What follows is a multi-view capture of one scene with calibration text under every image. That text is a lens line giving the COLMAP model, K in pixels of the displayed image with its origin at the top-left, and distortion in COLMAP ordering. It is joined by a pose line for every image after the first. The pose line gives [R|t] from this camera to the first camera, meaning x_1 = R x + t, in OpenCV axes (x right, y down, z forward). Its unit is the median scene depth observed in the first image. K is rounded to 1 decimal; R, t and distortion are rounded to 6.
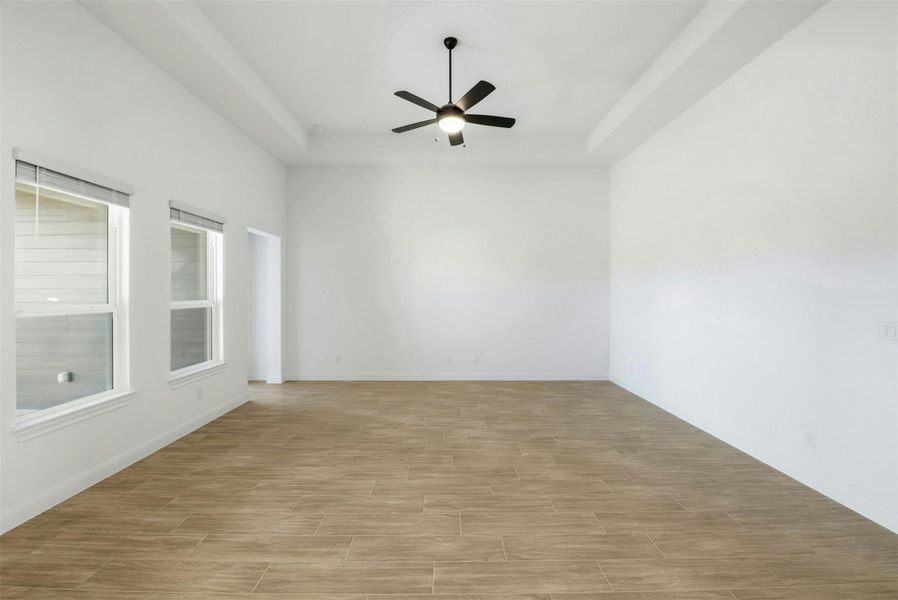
lens RADIAL K [[378.4, 0, 451.5], [0, 378.4, 292.5], [0, 0, 1]] dist [-0.016096, -0.002144]
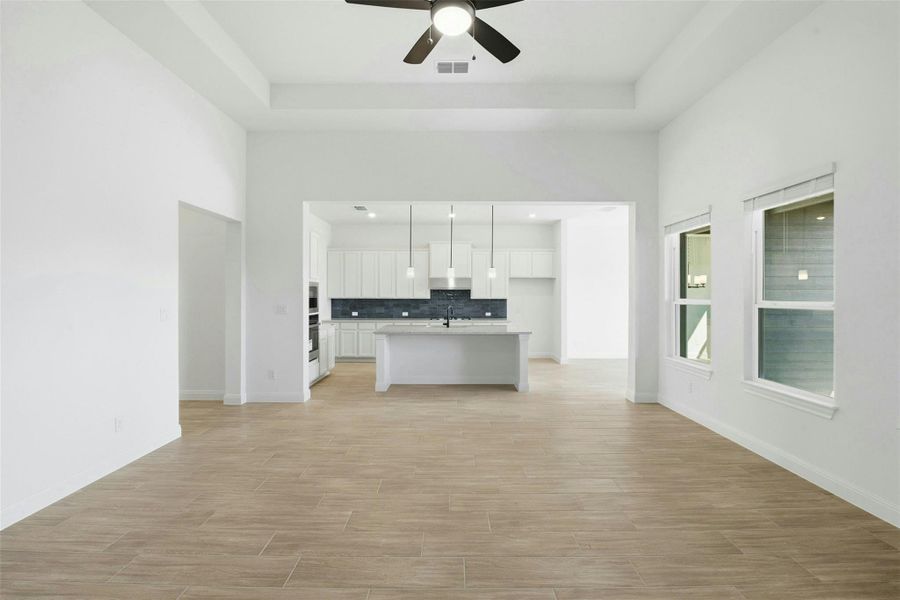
lens RADIAL K [[379.2, 0, 445.6], [0, 379.2, 300.3], [0, 0, 1]] dist [-0.016096, -0.002144]
pose [[-0.999582, -0.001787, 0.028852, -0.010076], [-0.001379, 0.999899, 0.014133, 0.014889], [-0.028874, 0.014087, -0.999484, 1.665917]]
